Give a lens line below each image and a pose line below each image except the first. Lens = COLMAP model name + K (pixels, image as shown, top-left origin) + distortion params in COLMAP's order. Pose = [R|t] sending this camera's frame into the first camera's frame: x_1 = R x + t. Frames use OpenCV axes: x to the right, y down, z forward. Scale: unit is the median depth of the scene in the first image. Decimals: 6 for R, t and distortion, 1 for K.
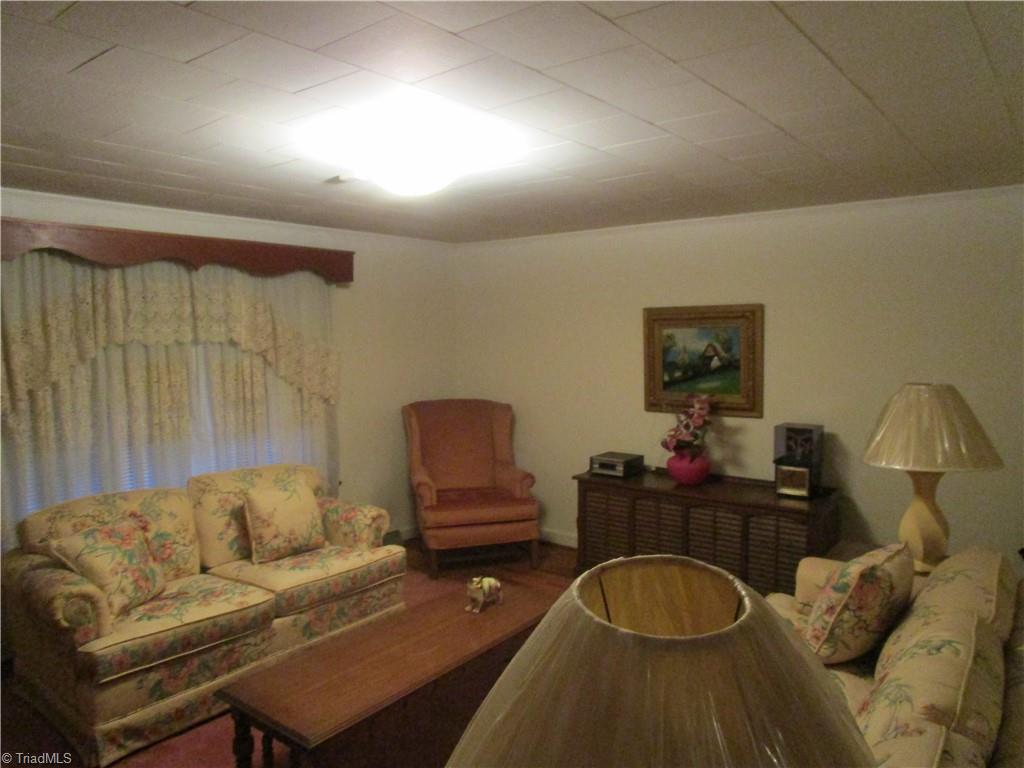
lens RADIAL K [[724.0, 0, 508.0], [0, 724.0, 383.5], [0, 0, 1]] dist [-0.029394, 0.008169]
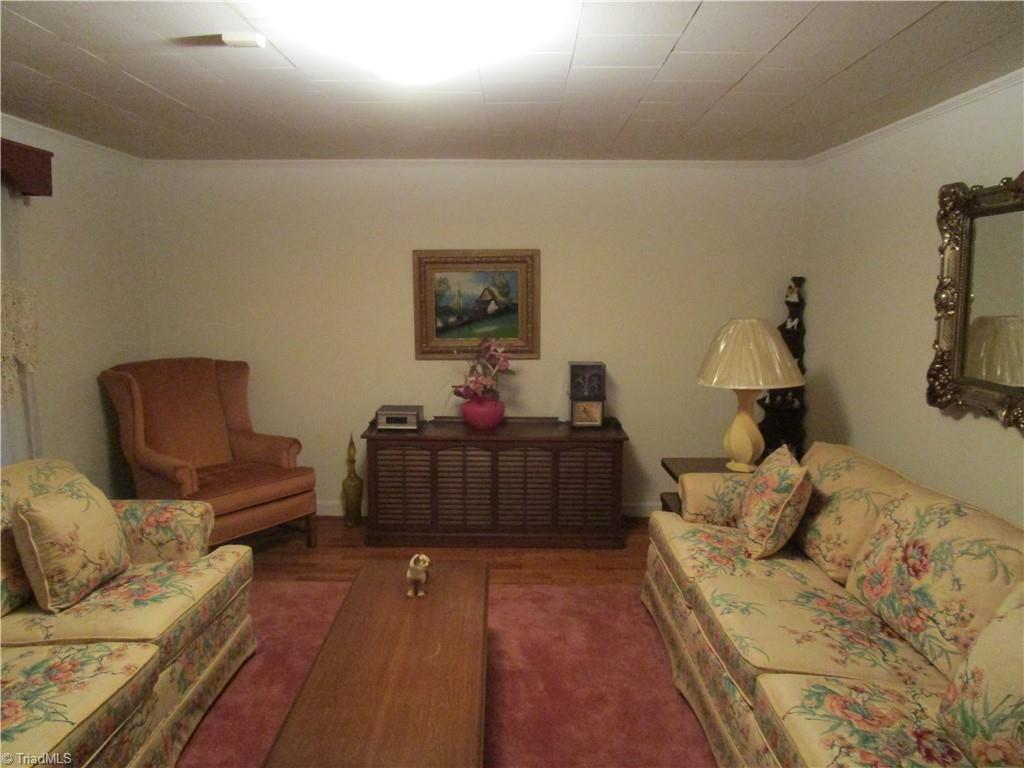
lens RADIAL K [[724.0, 0, 508.0], [0, 724.0, 383.5], [0, 0, 1]] dist [-0.029394, 0.008169]
pose [[0.790178, -0.070511, 0.608808, -0.332219], [0.034742, 0.996916, 0.070369, 0.007718], [-0.611892, -0.034453, 0.790190, 0.193989]]
